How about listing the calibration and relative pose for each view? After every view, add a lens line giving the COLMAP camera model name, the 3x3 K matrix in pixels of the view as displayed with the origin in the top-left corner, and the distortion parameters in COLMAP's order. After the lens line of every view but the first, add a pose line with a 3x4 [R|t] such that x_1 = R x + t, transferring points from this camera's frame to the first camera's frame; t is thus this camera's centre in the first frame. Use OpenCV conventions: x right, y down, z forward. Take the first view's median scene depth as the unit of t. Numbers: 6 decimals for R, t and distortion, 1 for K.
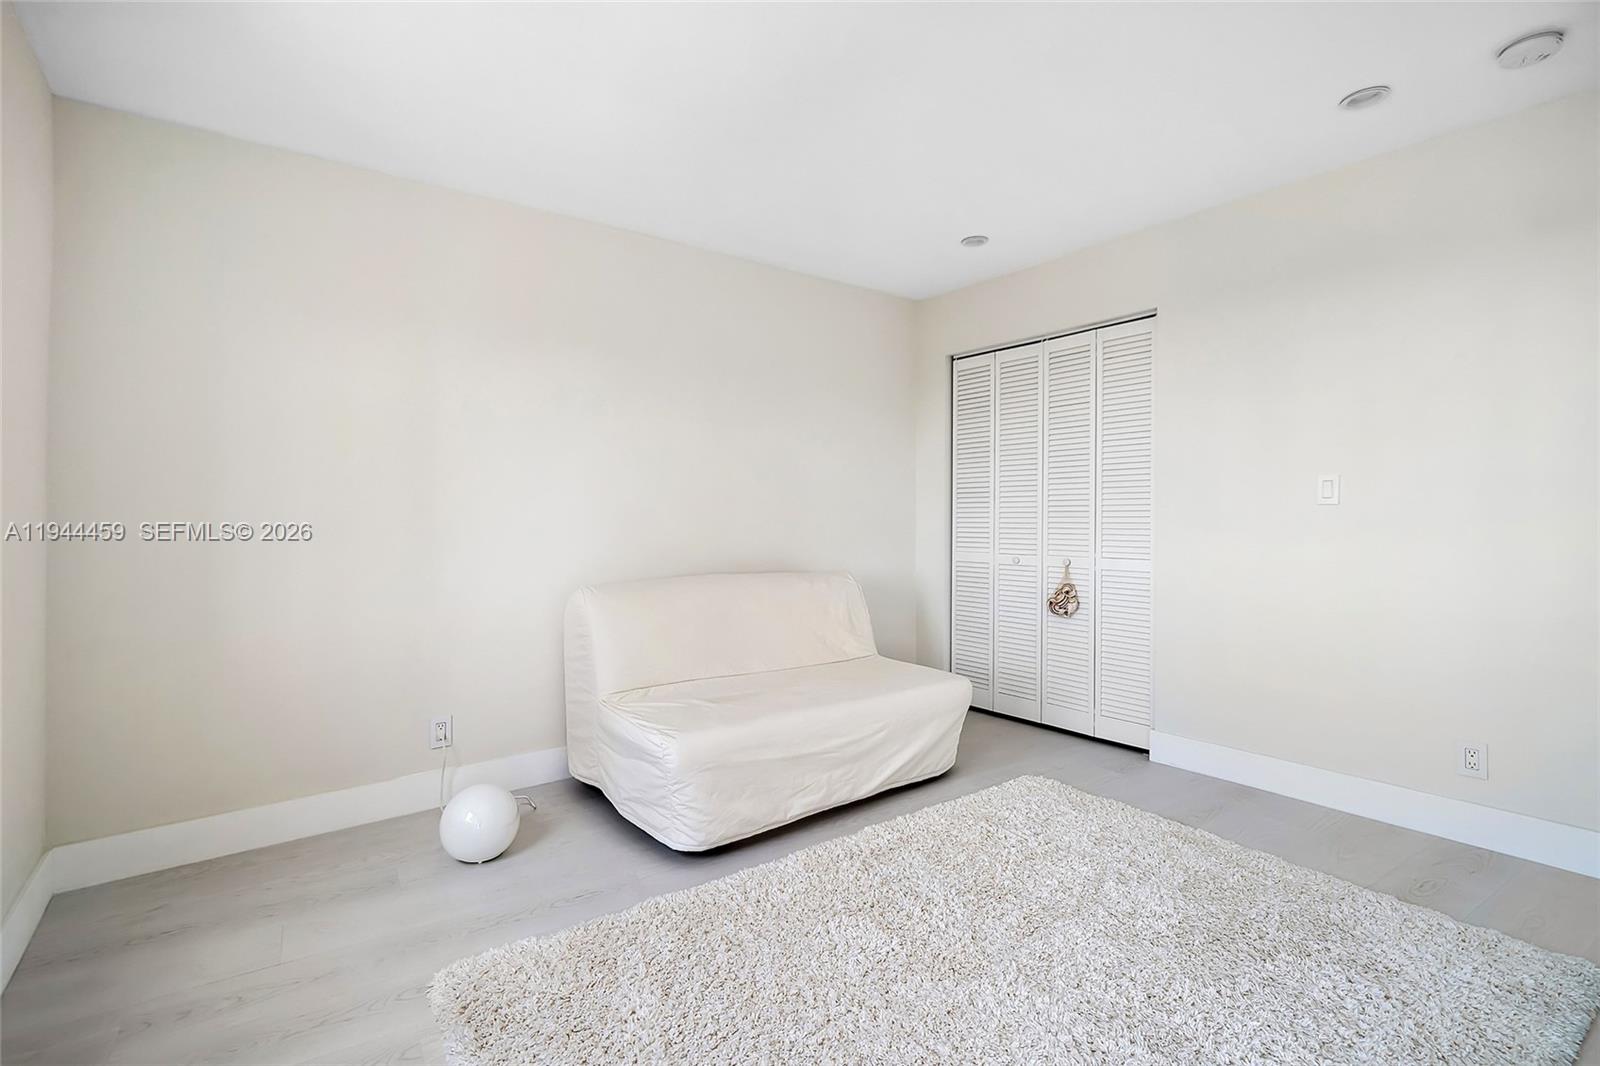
lens RADIAL K [[747.7, 0, 799.8], [0, 747.7, 525.0], [0, 0, 1]] dist [-0.015015, 0.011864]
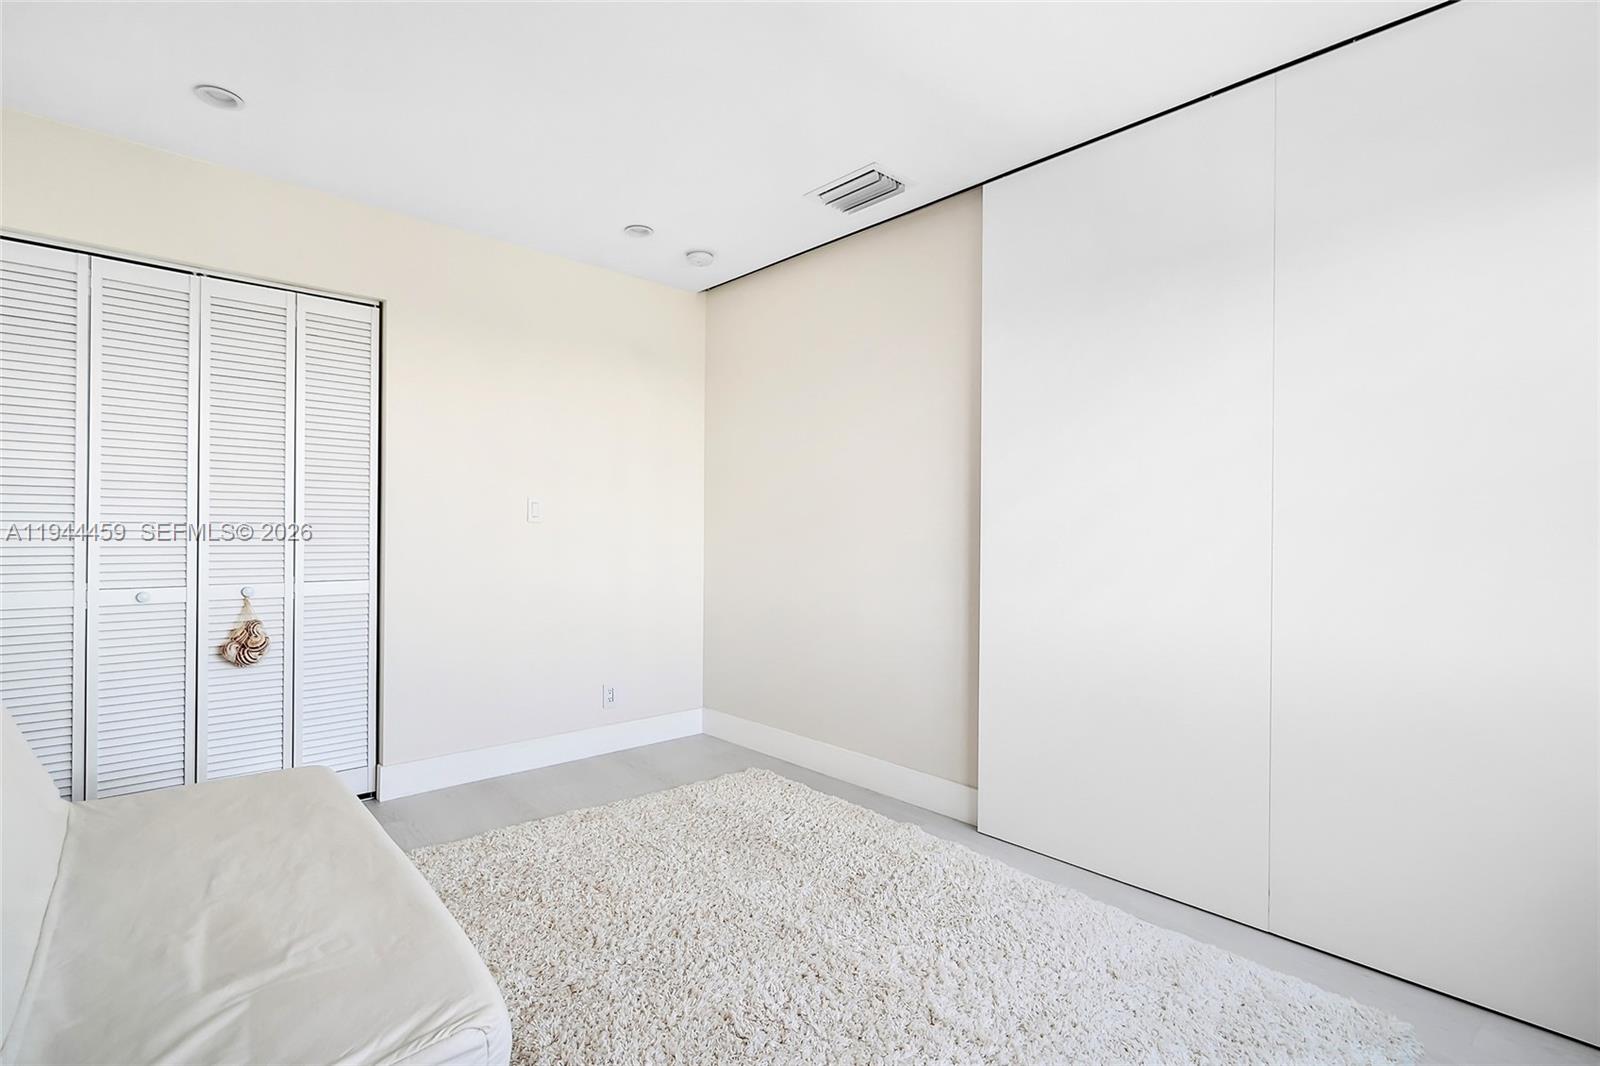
lens RADIAL K [[747.7, 0, 799.6], [0, 747.7, 533.1], [0, 0, 1]] dist [-0.015015, 0.011864]
pose [[-0.095809, -0.010566, 0.995344, -0.428656], [-0.007996, 0.999920, 0.009845, -0.020101], [-0.995368, -0.007015, -0.095885, 0.529345]]
